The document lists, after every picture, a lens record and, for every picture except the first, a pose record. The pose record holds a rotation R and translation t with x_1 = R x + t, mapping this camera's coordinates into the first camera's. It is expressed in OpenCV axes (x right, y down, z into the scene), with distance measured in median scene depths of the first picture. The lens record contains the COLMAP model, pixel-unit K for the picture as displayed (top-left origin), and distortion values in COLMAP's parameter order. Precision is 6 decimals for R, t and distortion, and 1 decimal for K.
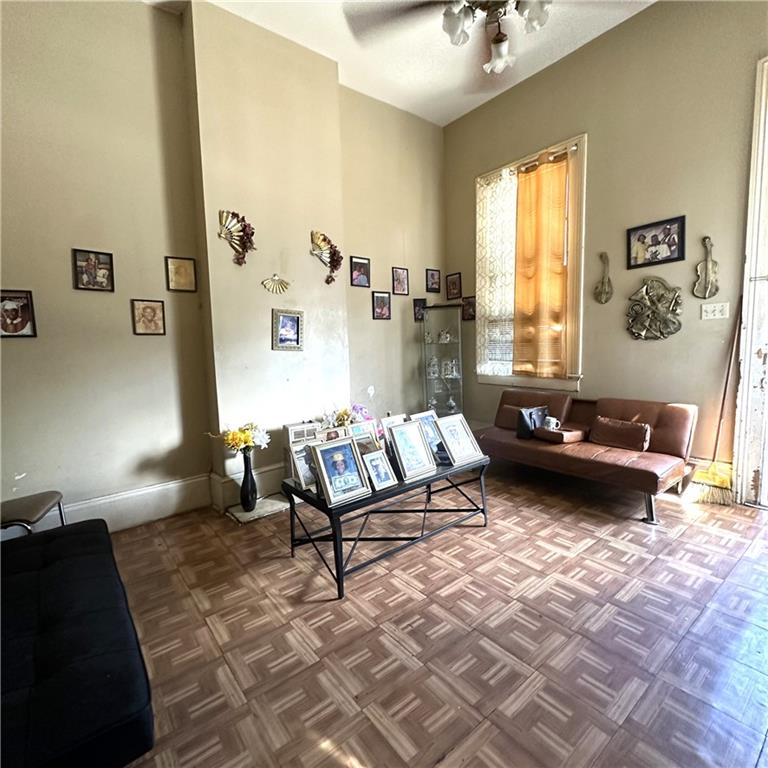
lens RADIAL K [[411.2, 0, 383.2], [0, 411.2, 382.8], [0, 0, 1]] dist [-0.001447, -0.000826]
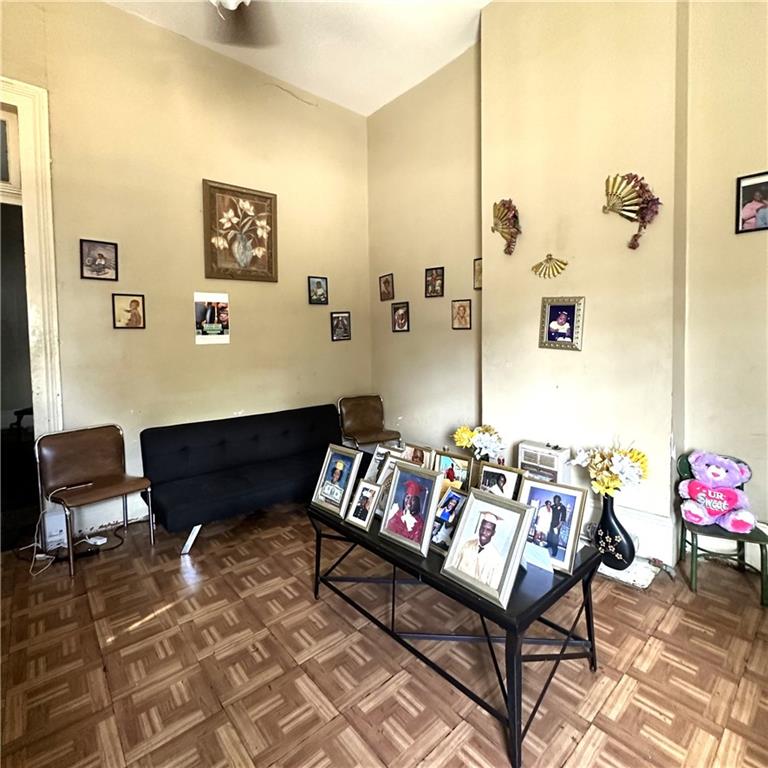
lens RADIAL K [[411.2, 0, 390.8], [0, 411.2, 352.8], [0, 0, 1]] dist [-0.001447, -0.000826]
pose [[0.054966, 0.074248, -0.995724, 0.641997], [-0.079112, 0.994420, 0.069784, -0.124031], [0.995349, 0.074938, 0.060533, 0.785085]]
